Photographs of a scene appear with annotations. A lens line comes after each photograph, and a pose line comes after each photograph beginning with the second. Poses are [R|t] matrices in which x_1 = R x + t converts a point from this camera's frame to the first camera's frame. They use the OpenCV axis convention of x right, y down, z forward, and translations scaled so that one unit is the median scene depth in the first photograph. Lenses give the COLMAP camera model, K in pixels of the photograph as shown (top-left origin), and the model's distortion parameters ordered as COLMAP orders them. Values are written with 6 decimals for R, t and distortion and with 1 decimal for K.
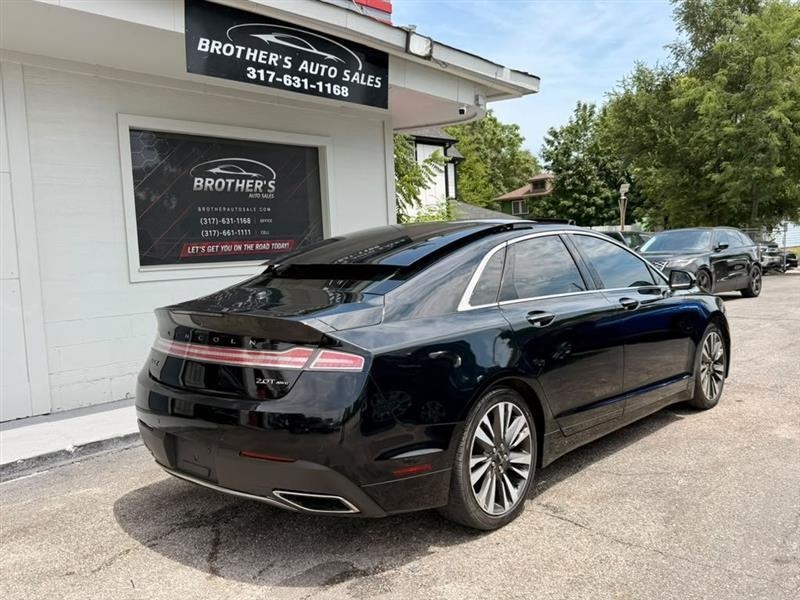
lens RADIAL K [[705.1, 0, 399.6], [0, 705.1, 303.4], [0, 0, 1]] dist [0.160349, -0.353091]
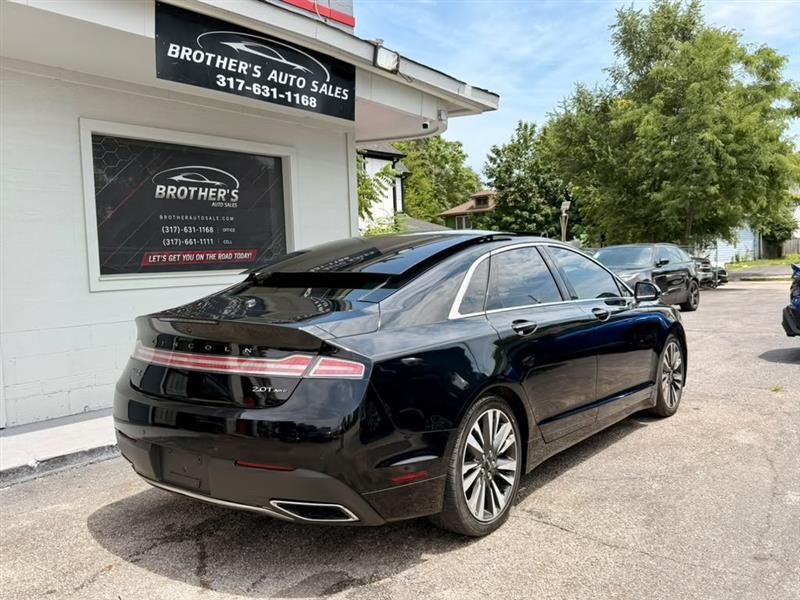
lens RADIAL K [[707.6, 0, 404.7], [0, 707.6, 302.3], [0, 0, 1]] dist [0.114462, -0.224435]
pose [[0.996099, 0.004417, 0.088136, -0.034359], [-0.002561, 0.999773, -0.021165, 0.004123], [-0.088210, 0.020857, 0.995884, -0.001496]]
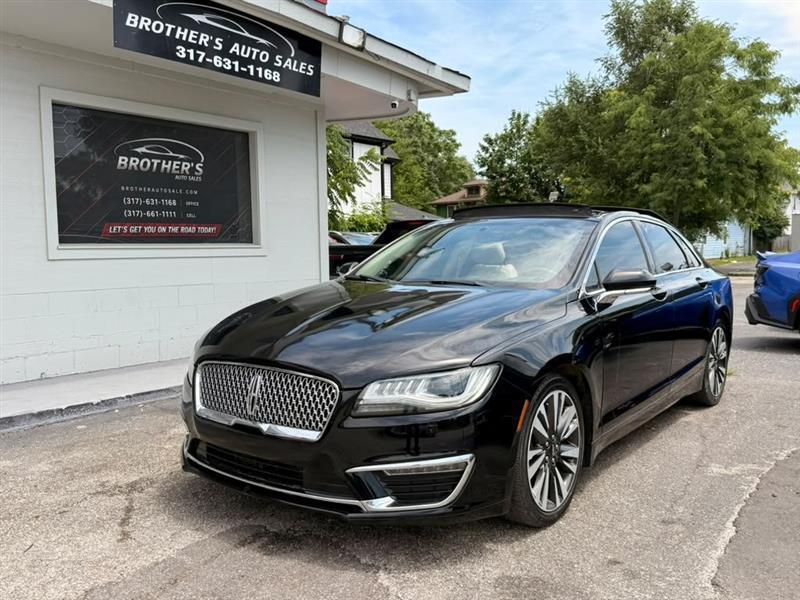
lens RADIAL K [[709.8, 0, 401.0], [0, 709.8, 303.4], [0, 0, 1]] dist [0.125406, -0.270619]
pose [[0.995197, 0.025776, 0.094437, 0.009957], [-0.025463, 0.999666, -0.004513, 0.020337], [-0.094521, 0.002087, 0.995521, -0.018112]]
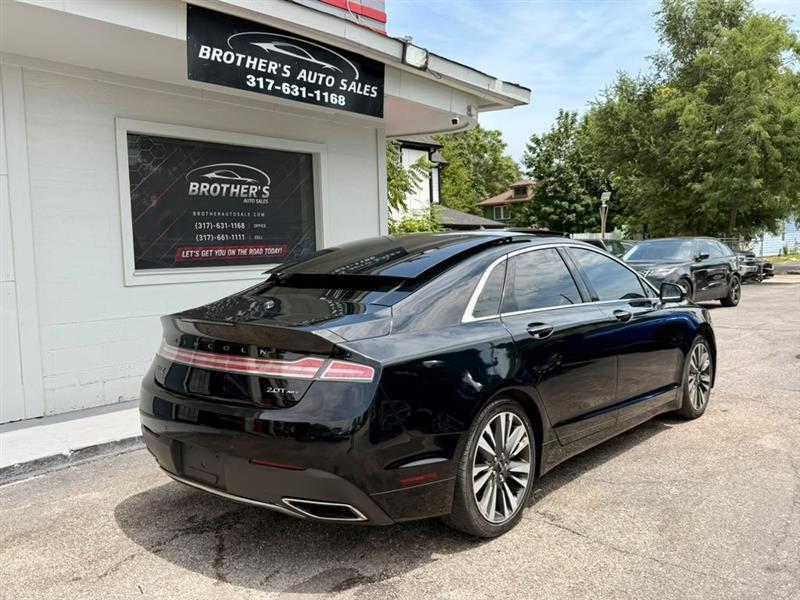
lens RADIAL K [[705.5, 0, 400.0], [0, 705.5, 300.0], [0, 0, 1]] dist [0.151097, -0.332889]
pose [[0.999492, 0.014235, 0.028509, -0.018185], [-0.013990, 0.999864, -0.008787, -0.005775], [-0.028630, 0.008383, 0.999555, -0.010272]]
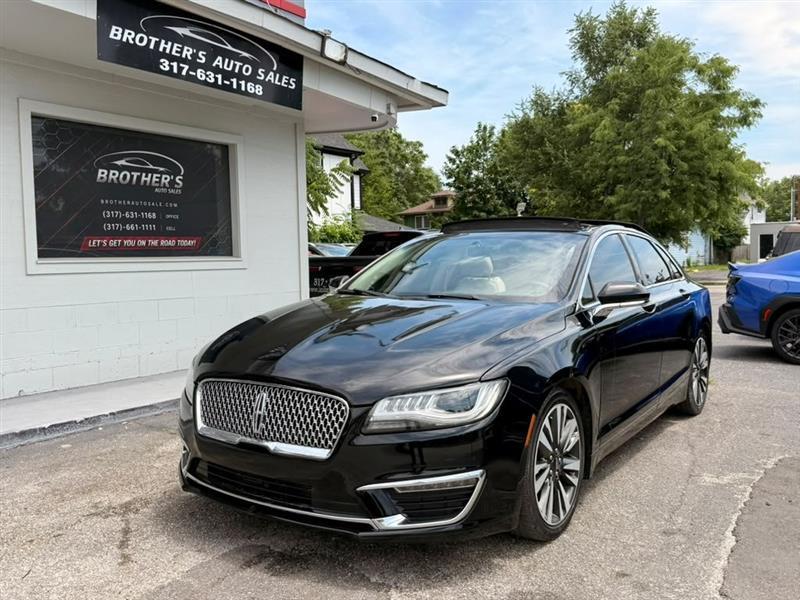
lens RADIAL K [[709.3, 0, 400.0], [0, 709.3, 300.0], [0, 0, 1]] dist [0.133429, -0.292338]
pose [[0.990119, 0.020996, 0.138648, -0.013983], [-0.017777, 0.999544, -0.024418, 0.017453], [-0.139098, 0.021712, 0.990041, -0.015680]]
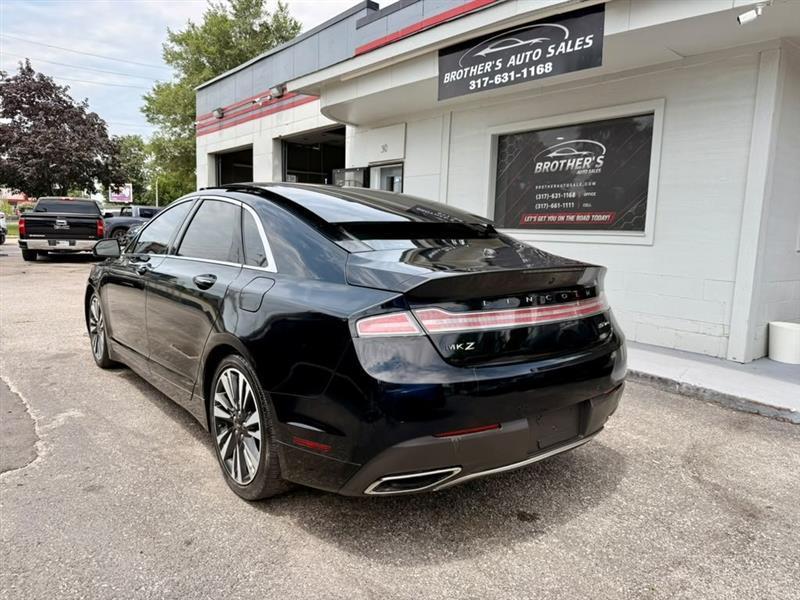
lens RADIAL K [[570.5, 0, 395.9], [0, 570.5, 301.4], [0, 0, 1]] dist [0.061872, -0.122039]
pose [[-0.154945, 0.162415, -0.974481, 0.796267], [-0.100313, 0.978709, 0.179070, -0.089125], [0.982817, 0.125499, -0.135353, 0.905906]]
